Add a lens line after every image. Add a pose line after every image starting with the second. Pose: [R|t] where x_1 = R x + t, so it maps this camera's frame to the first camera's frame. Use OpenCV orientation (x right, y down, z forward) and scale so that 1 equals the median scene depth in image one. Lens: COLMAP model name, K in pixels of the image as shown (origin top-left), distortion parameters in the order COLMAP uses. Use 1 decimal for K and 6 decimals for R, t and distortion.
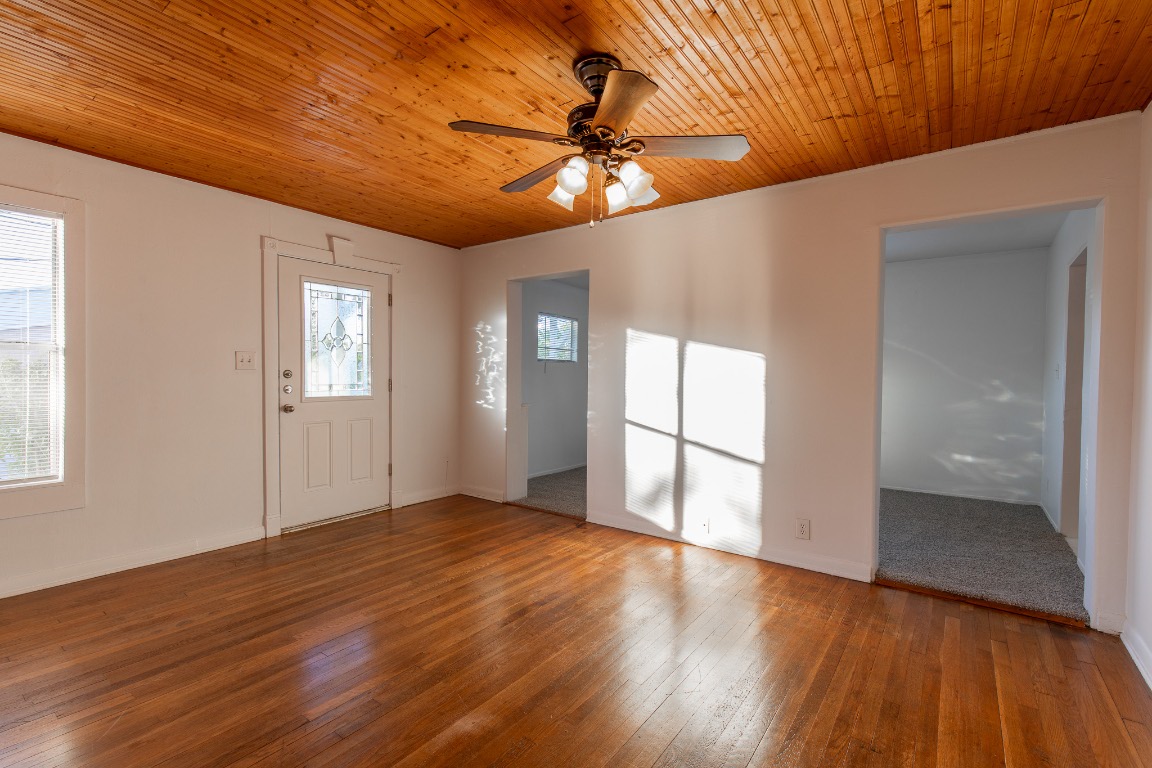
lens RADIAL K [[515.3, 0, 585.0], [0, 515.3, 386.8], [0, 0, 1]] dist [-0.000474, -0.000062]
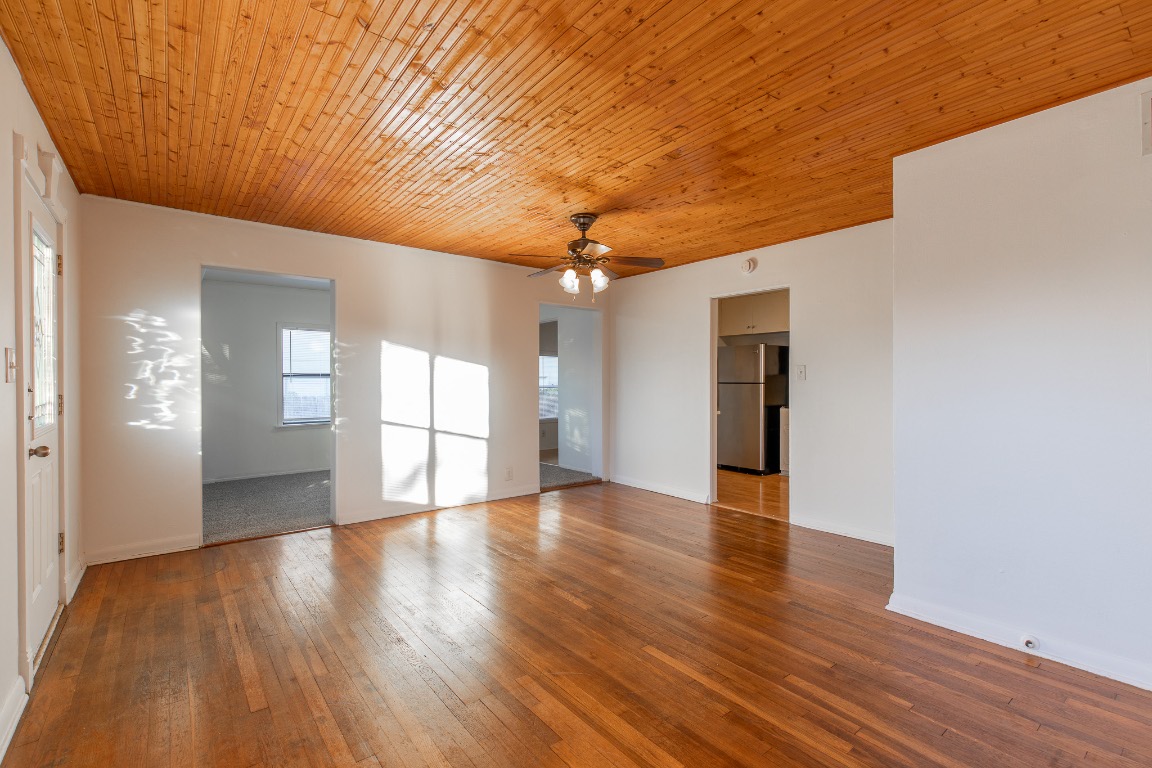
lens RADIAL K [[515.3, 0, 582.0], [0, 515.3, 381.4], [0, 0, 1]] dist [-0.000474, -0.000062]
pose [[0.268325, -0.017733, 0.963165, -0.852339], [0.024570, 0.999631, 0.011560, -0.024267], [-0.963015, 0.020563, 0.268662, 0.256038]]
